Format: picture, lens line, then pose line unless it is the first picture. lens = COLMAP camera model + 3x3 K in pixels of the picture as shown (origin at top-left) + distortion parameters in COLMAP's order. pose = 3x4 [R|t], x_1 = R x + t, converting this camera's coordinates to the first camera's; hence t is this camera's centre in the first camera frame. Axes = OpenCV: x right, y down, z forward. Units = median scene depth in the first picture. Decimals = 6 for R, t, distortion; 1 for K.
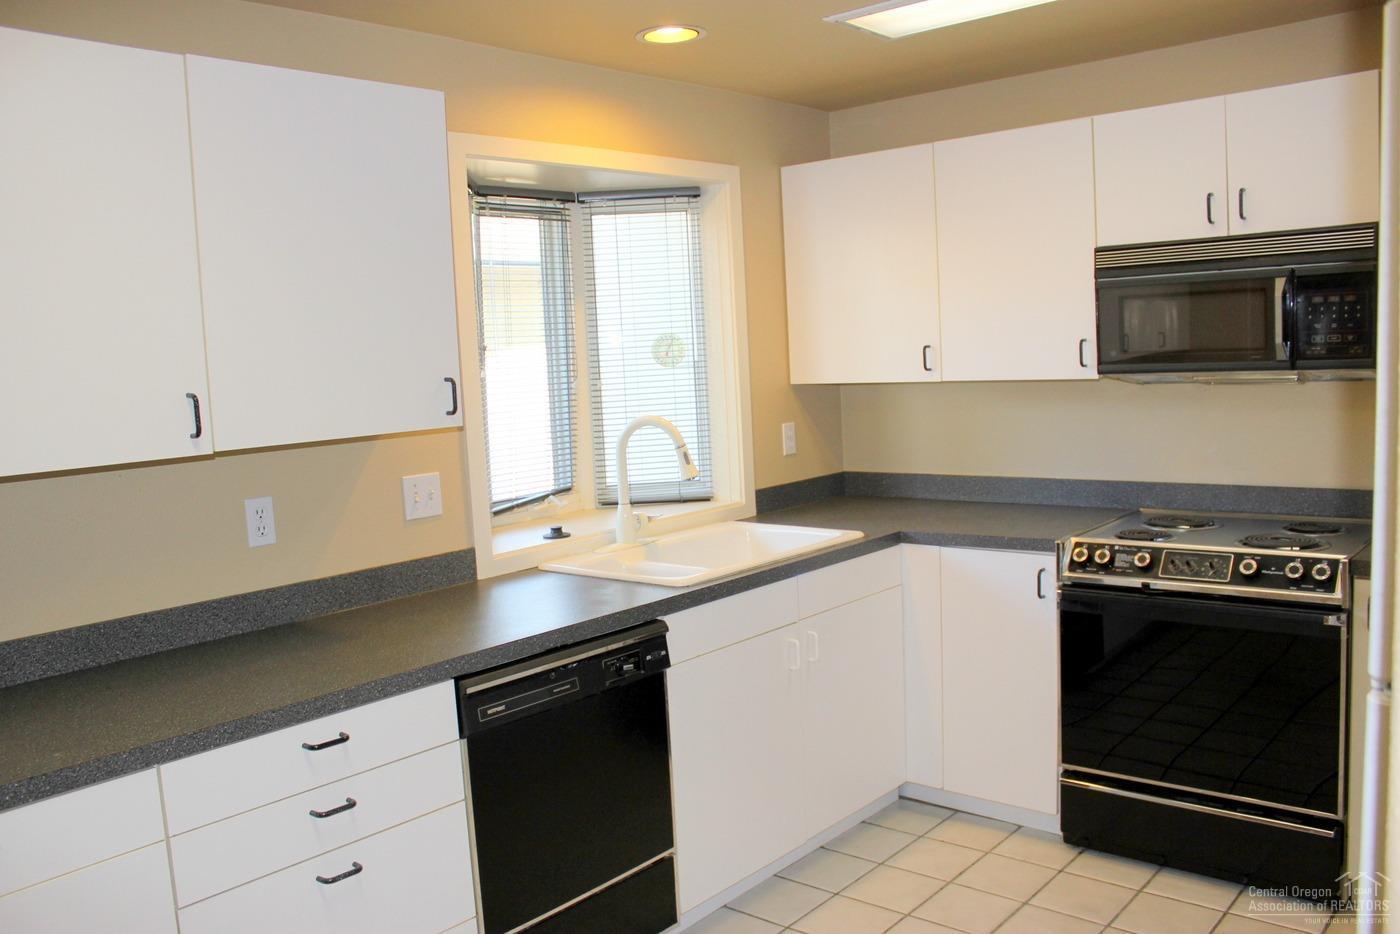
lens RADIAL K [[1159.2, 0, 700.0], [0, 1159.2, 467.0], [0, 0, 1]] dist [-0.163510, 0.146369]
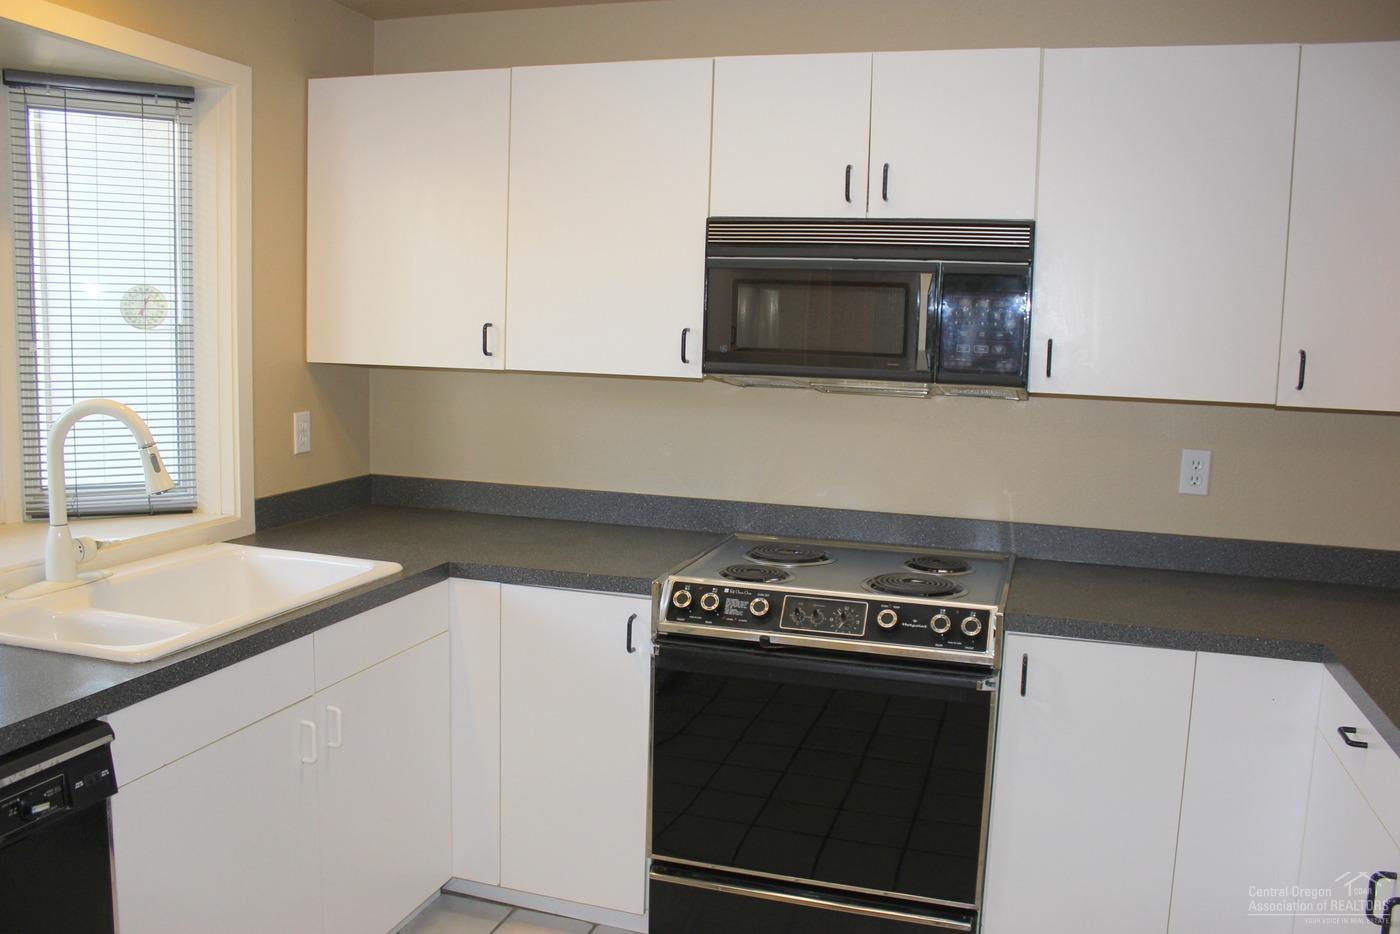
lens RADIAL K [[1159.2, 0, 700.0], [0, 1159.2, 467.0], [0, 0, 1]] dist [-0.163510, 0.146369]
pose [[0.911391, 0.026183, 0.410708, 0.009730], [-0.034046, 0.999350, 0.011841, -0.025060], [-0.410131, -0.024774, 0.911690, 0.253421]]
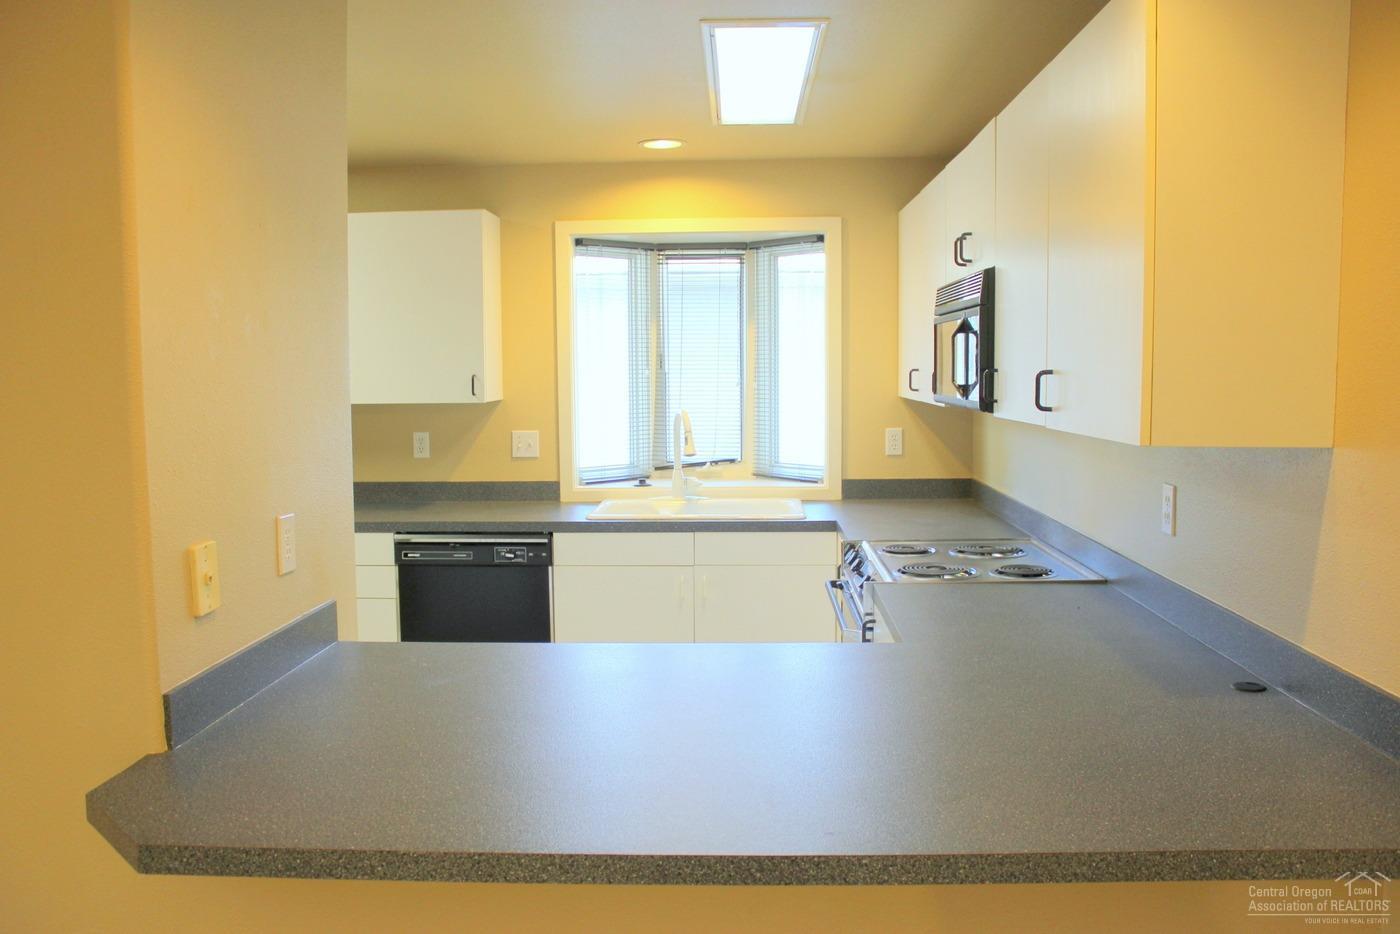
lens RADIAL K [[1159.2, 0, 700.0], [0, 1159.2, 467.0], [0, 0, 1]] dist [-0.163510, 0.146369]
pose [[0.627083, 0.121885, -0.769357, 1.122770], [-0.102339, 0.992012, 0.073745, -0.084643], [0.772200, 0.032491, 0.634548, 0.125364]]
